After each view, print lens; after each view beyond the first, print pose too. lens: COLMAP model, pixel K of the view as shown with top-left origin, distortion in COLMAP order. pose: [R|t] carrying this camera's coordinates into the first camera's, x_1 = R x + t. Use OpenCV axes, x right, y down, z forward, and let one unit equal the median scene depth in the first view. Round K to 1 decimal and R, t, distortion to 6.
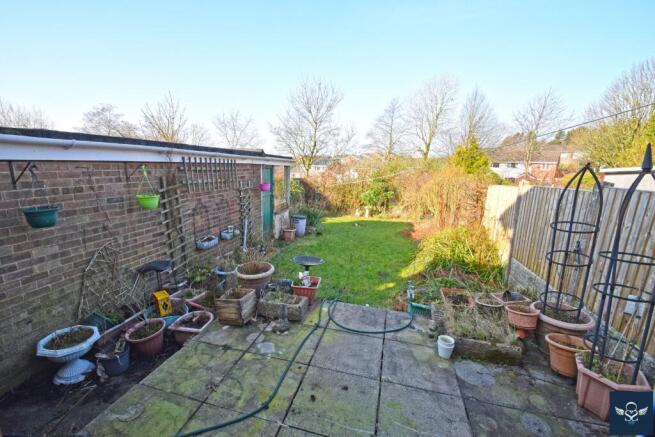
lens RADIAL K [[294.8, 0, 330.7], [0, 294.8, 229.5], [0, 0, 1]] dist [0.003312, -0.003601]
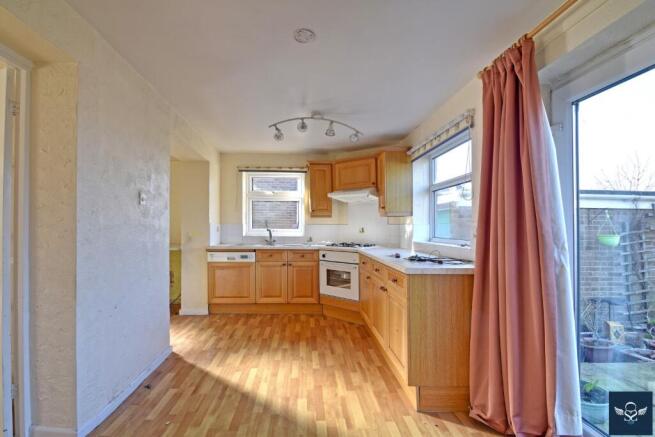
lens RADIAL K [[294.8, 0, 299.9], [0, 294.8, 225.1], [0, 0, 1]] dist [0.003312, -0.003601]
pose [[0.245106, -0.040741, -0.968640, 0.178301], [-0.216517, 0.971582, -0.095652, 0.191331], [0.945010, 0.233172, 0.229319, -0.365203]]
